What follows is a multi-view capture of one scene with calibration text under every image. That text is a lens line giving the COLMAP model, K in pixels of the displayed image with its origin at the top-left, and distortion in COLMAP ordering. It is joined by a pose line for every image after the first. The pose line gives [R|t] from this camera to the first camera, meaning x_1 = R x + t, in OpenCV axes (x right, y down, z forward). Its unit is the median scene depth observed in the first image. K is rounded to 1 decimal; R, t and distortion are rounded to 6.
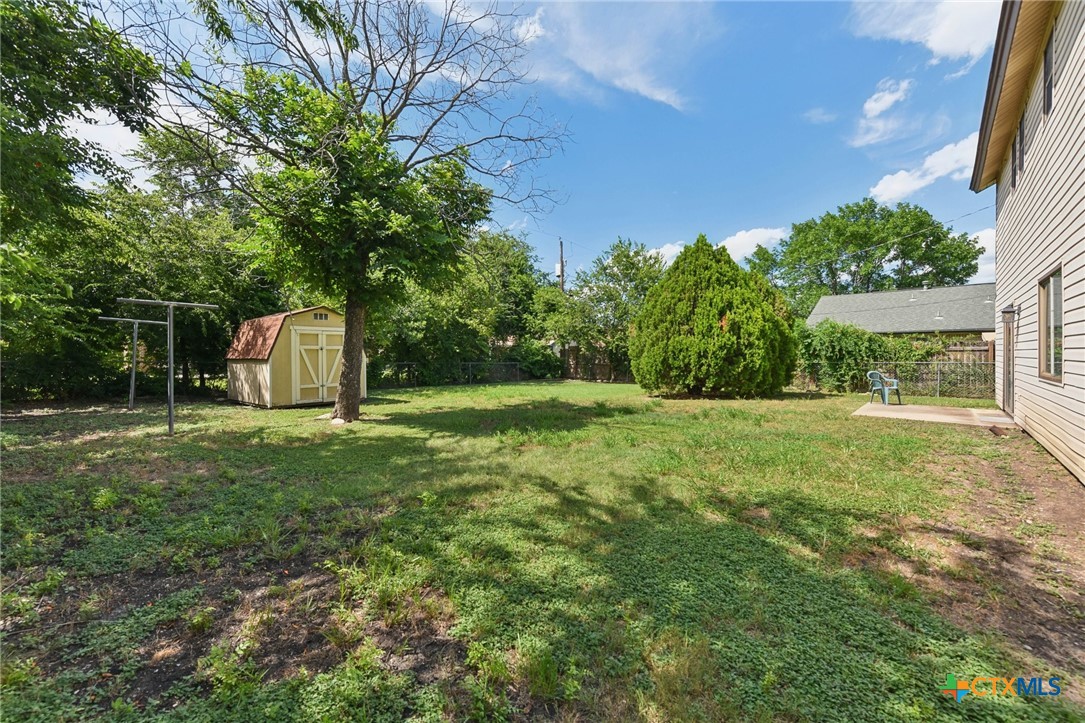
lens RADIAL K [[447.6, 0, 545.0], [0, 447.6, 361.3], [0, 0, 1]] dist [0.008155, -0.003116]
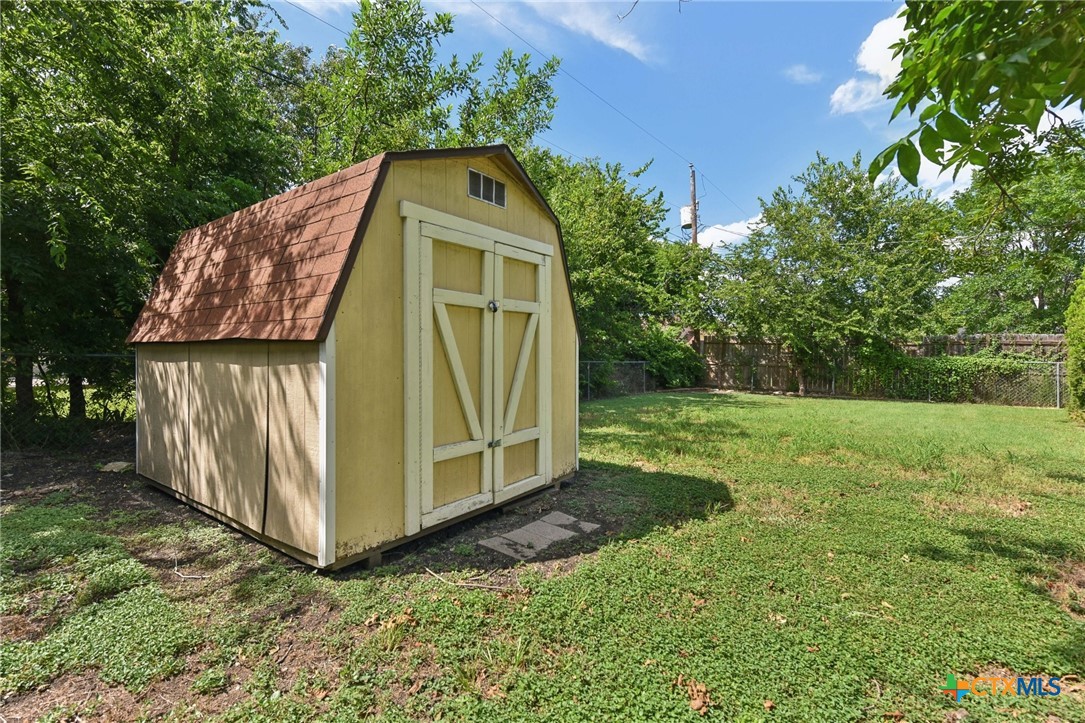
lens RADIAL K [[505.9, 0, 540.3], [0, 505.9, 358.0], [0, 0, 1]] dist [0.002732, -0.000678]
pose [[0.999149, 0.003556, 0.041093, -0.478382], [-0.003287, 0.999973, -0.006611, 0.004333], [-0.041116, 0.006470, 0.999133, 0.692212]]
